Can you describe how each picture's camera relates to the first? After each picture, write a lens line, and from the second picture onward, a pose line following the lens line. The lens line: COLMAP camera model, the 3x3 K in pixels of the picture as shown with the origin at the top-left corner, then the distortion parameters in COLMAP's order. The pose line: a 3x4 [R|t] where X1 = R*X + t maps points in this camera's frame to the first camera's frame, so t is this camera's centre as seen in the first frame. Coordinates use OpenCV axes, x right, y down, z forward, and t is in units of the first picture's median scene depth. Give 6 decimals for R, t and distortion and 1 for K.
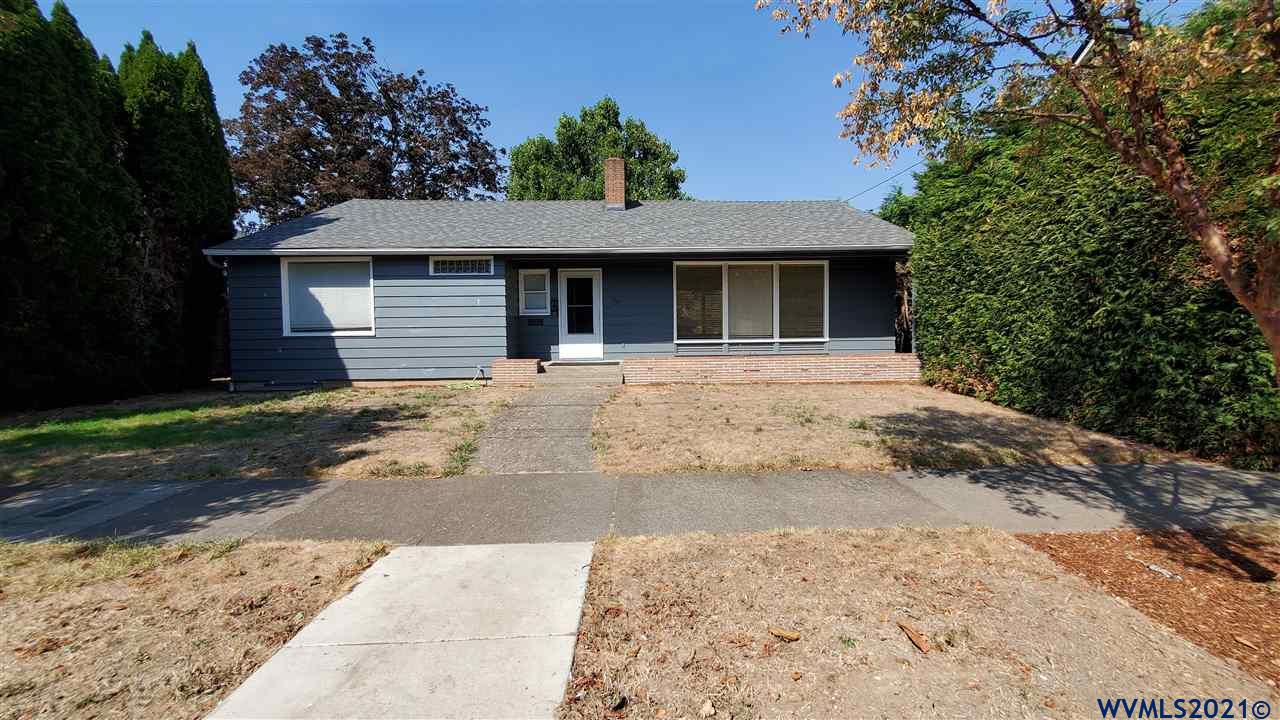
lens RADIAL K [[514.0, 0, 639.8], [0, 514.0, 350.6], [0, 0, 1]] dist [0.003588, 0.000133]
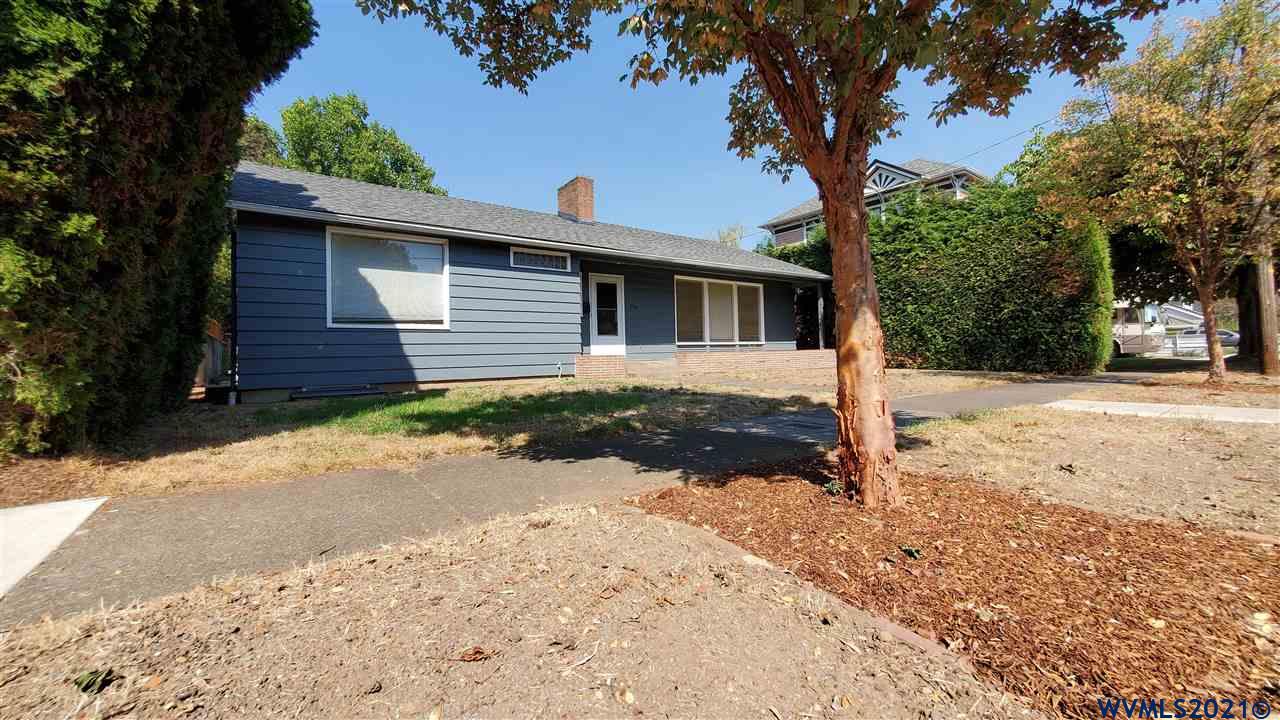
lens RADIAL K [[514.0, 0, 646.2], [0, 514.0, 362.7], [0, 0, 1]] dist [0.003588, 0.000133]
pose [[0.811600, -0.015389, 0.584011, -0.750094], [0.042837, 0.998530, -0.033218, 0.069756], [-0.582641, 0.051977, 0.811066, 0.103133]]
